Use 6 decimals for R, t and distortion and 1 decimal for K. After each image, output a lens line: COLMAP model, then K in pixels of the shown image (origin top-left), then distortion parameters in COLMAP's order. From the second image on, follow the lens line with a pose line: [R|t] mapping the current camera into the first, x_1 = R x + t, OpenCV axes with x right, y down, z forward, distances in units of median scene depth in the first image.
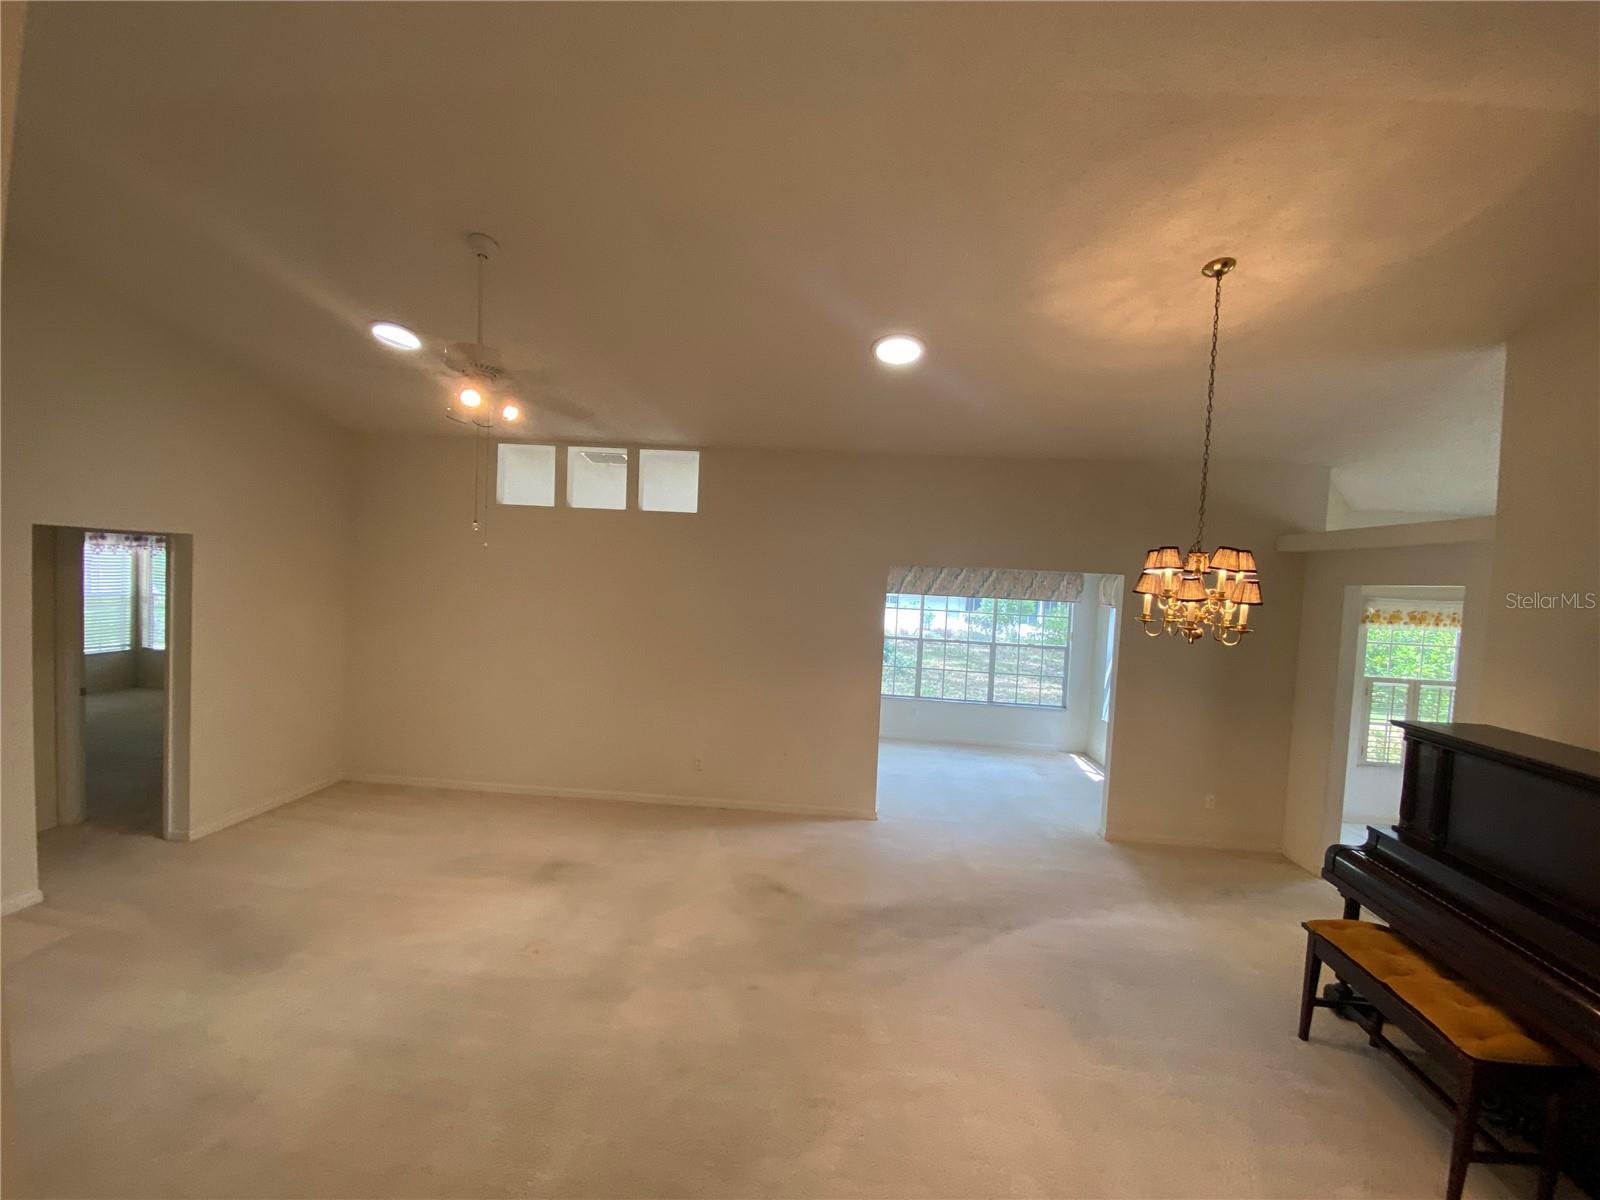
lens RADIAL K [[644.0, 0, 800.0], [0, 644.0, 600.0], [0, 0, 1]] dist [-0.000446, -0.000064]
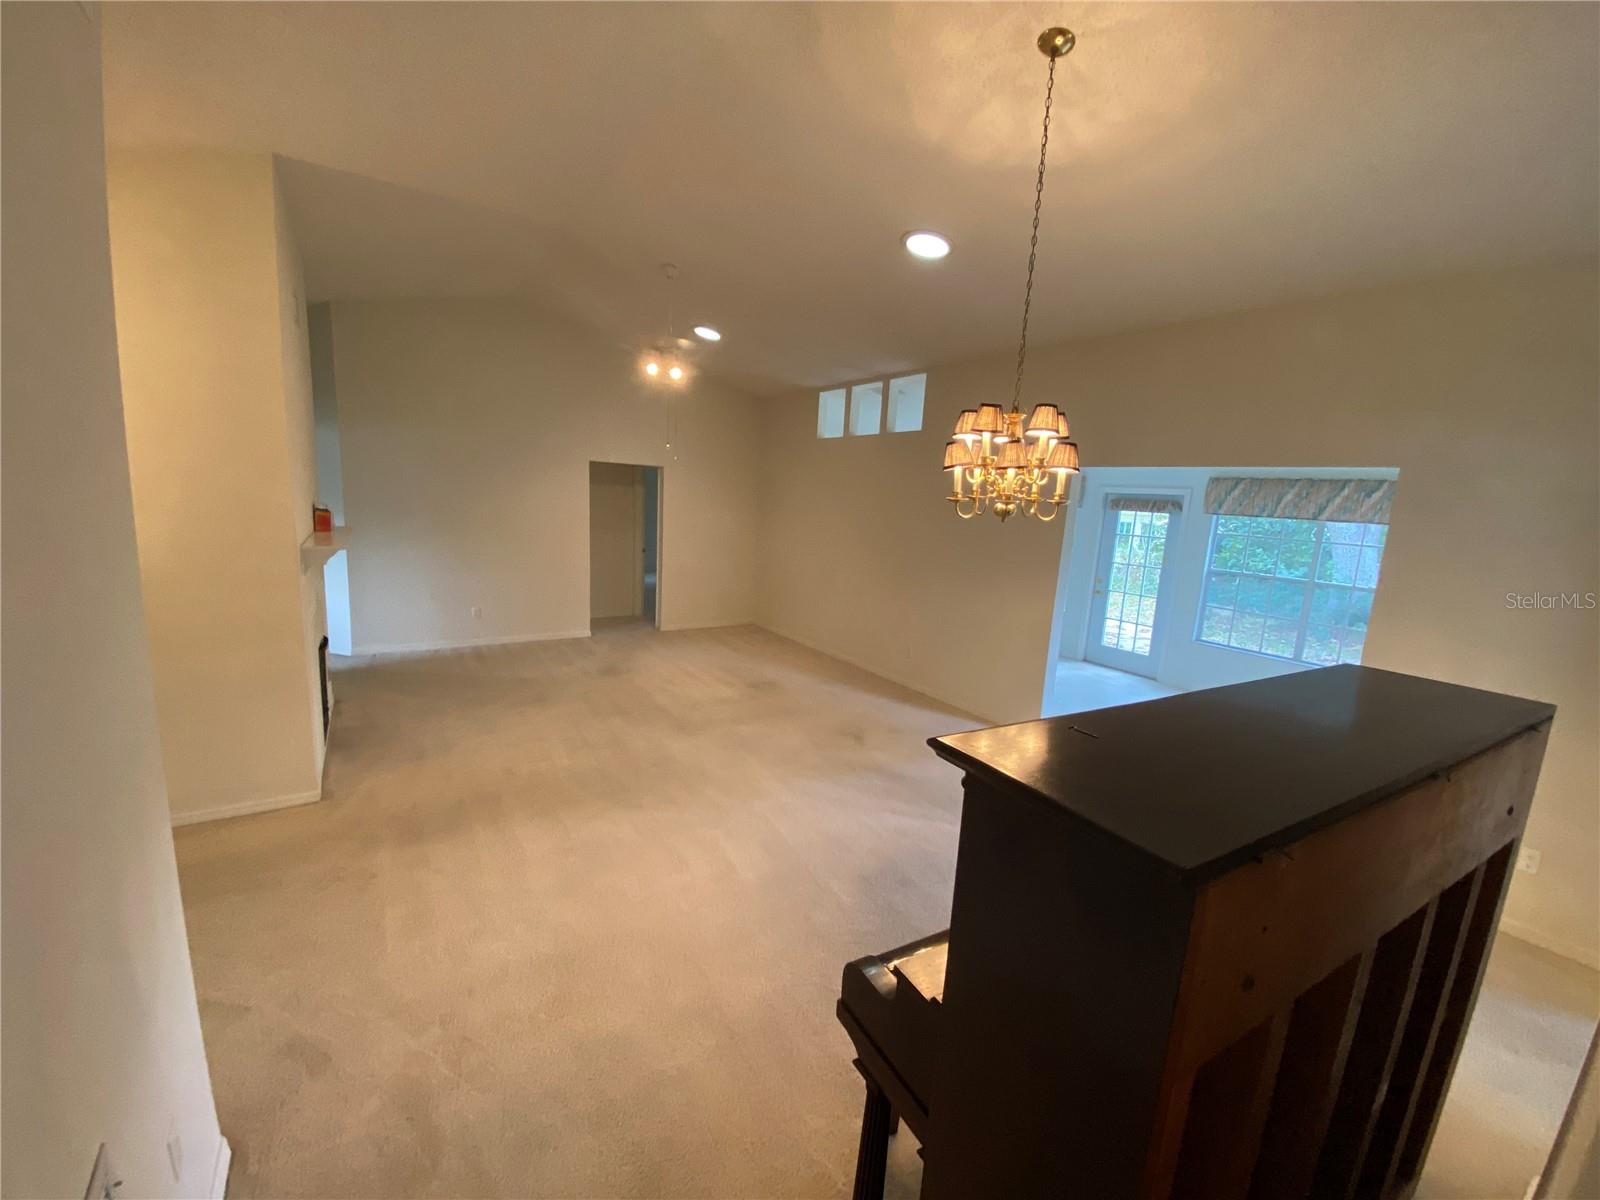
lens RADIAL K [[657.0, 0, 796.6], [0, 657.0, 607.5], [0, 0, 1]] dist [0.021621, -0.019103]
pose [[0.595289, 0.119171, -0.794626, 0.673123], [-0.053168, 0.992615, 0.109034, 0.059116], [0.801751, -0.022658, 0.597229, 0.135259]]
